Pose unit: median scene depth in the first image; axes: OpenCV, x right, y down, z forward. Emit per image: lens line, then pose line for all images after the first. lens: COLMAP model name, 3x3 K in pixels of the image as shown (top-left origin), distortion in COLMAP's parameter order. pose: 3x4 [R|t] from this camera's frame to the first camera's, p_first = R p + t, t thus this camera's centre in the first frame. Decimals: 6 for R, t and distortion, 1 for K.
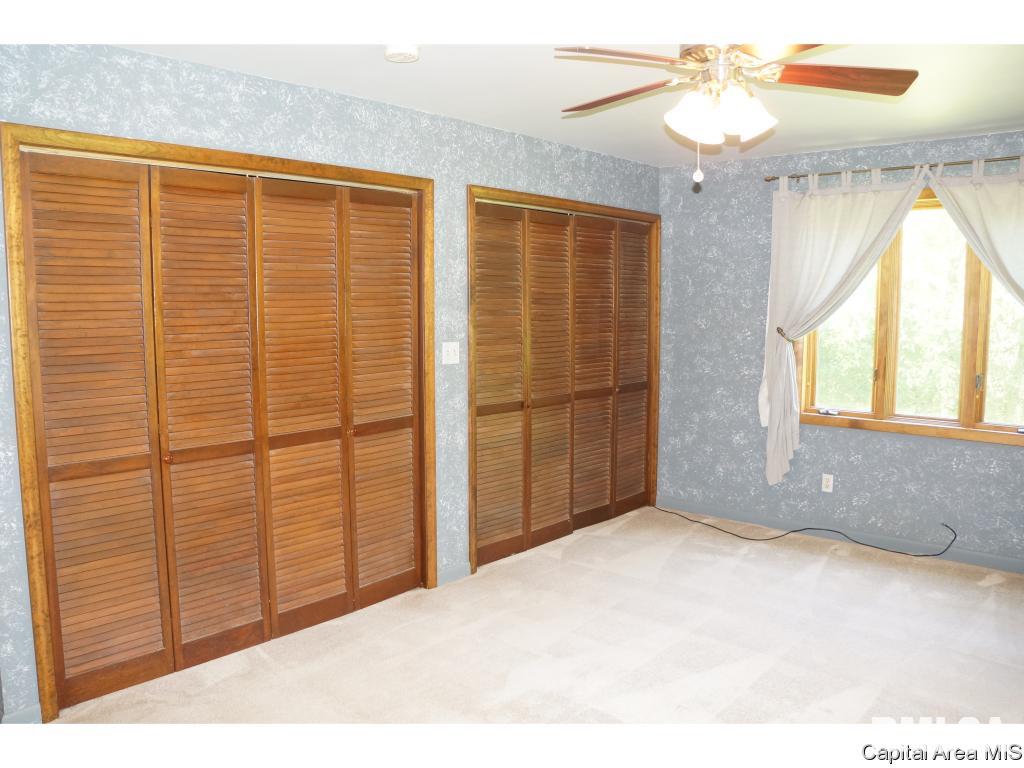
lens RADIAL K [[814.0, 0, 495.6], [0, 814.0, 393.9], [0, 0, 1]] dist [-0.174133, 0.117990]
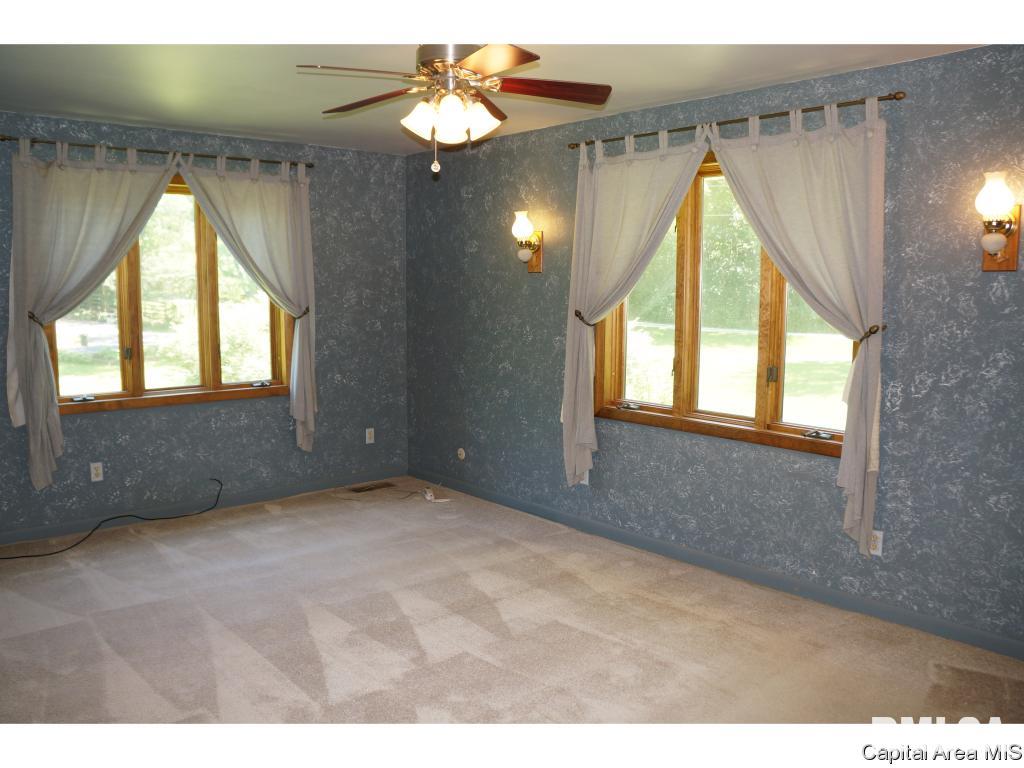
lens RADIAL K [[814.0, 0, 495.6], [0, 814.0, 393.9], [0, 0, 1]] dist [-0.174133, 0.117990]
pose [[0.118333, -0.131492, 0.984229, -0.473237], [0.105831, 0.987218, 0.119167, -0.044913], [-0.987318, 0.090061, 0.130736, 0.419931]]
